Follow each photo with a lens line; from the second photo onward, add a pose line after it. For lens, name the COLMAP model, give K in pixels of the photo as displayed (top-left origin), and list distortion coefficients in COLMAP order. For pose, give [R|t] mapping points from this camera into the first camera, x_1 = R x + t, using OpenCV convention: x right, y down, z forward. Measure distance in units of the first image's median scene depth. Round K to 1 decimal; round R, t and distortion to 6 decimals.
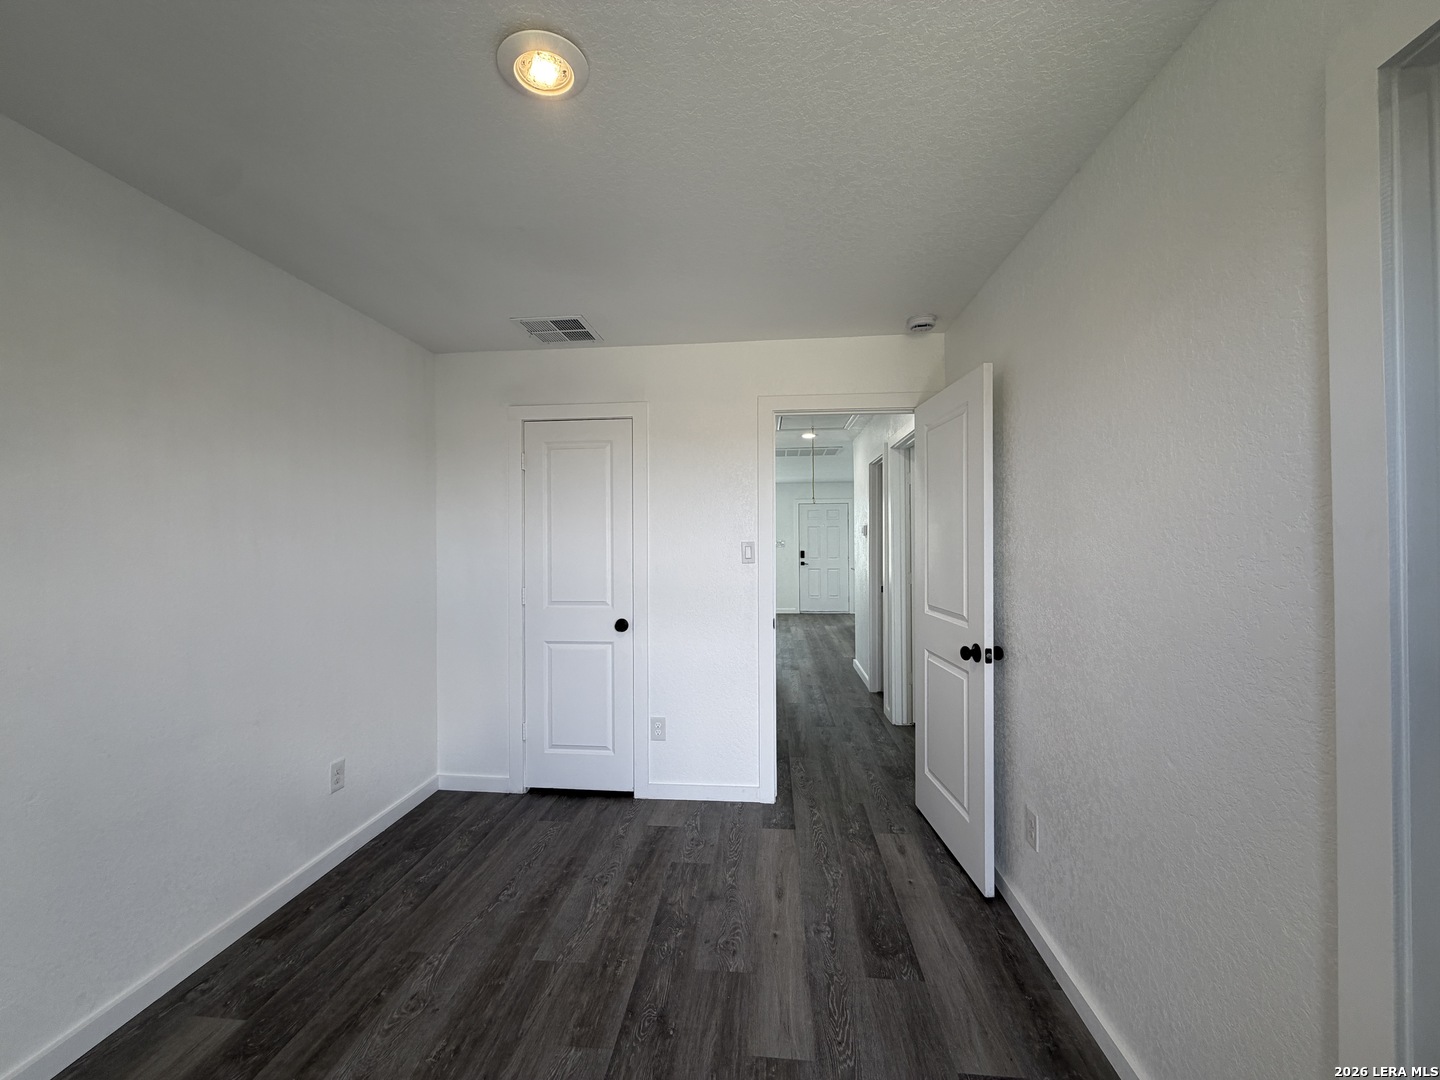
lens RADIAL K [[574.1, 0, 716.3], [0, 574.1, 536.9], [0, 0, 1]] dist [0.000695, 0.000227]
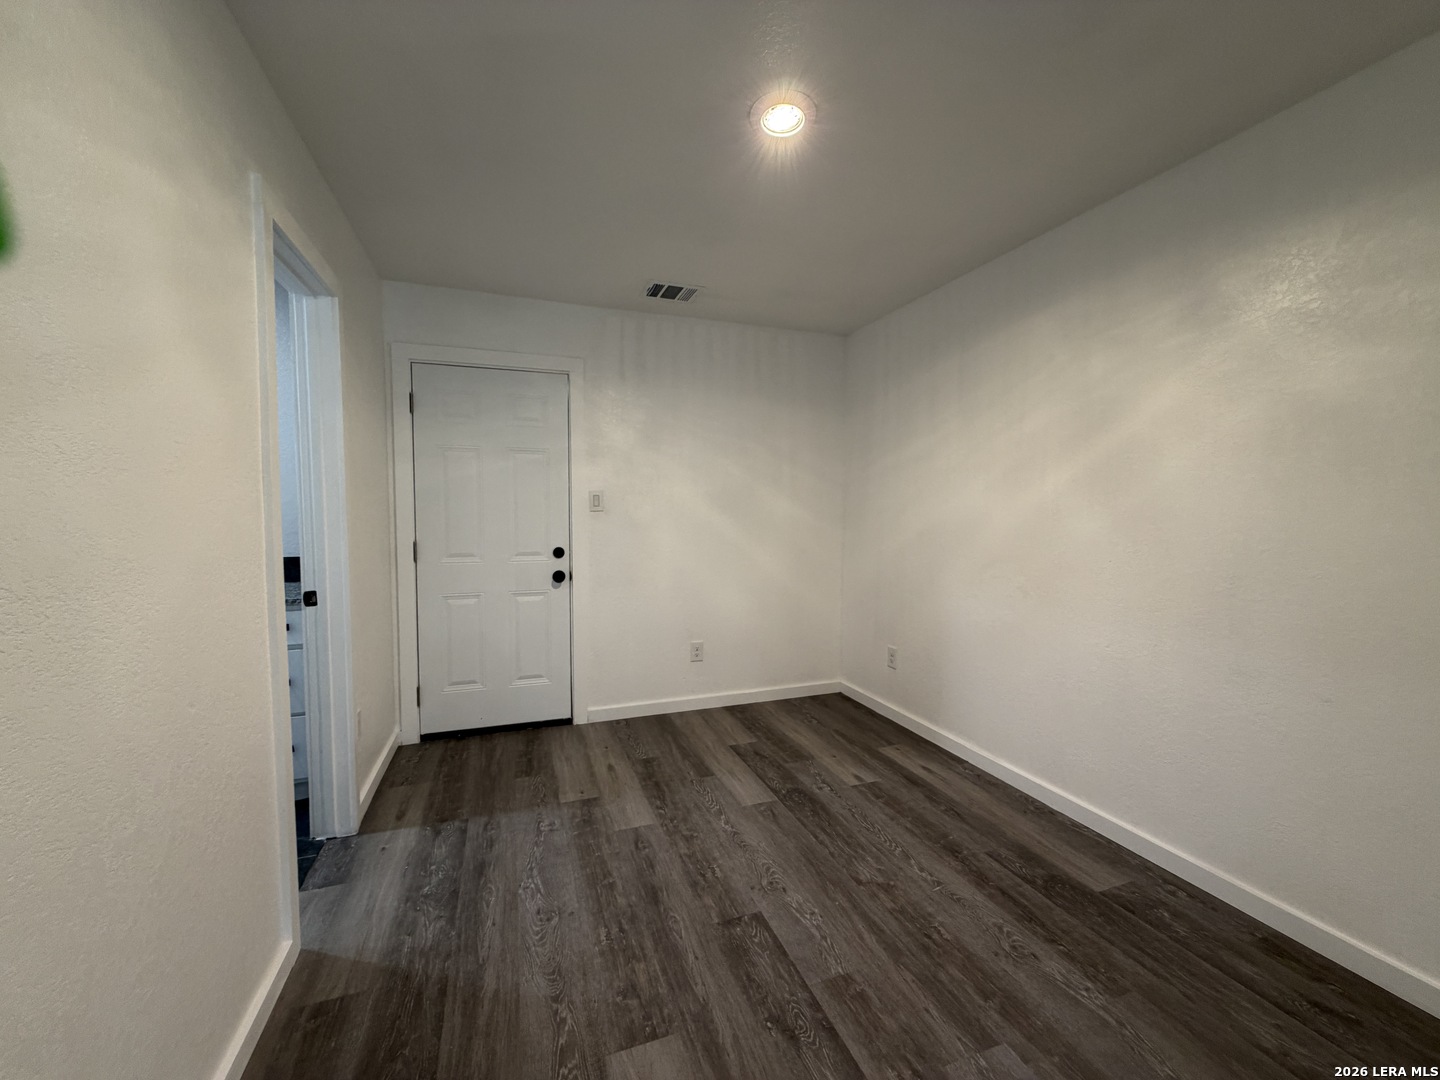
lens RADIAL K [[574.1, 0, 716.3], [0, 574.1, 536.9], [0, 0, 1]] dist [0.000695, 0.000227]
pose [[-0.900816, 0.028848, -0.433242, 0.353848], [0.009376, 0.998850, 0.047015, 0.075709], [0.434101, 0.038290, -0.900050, 1.726665]]
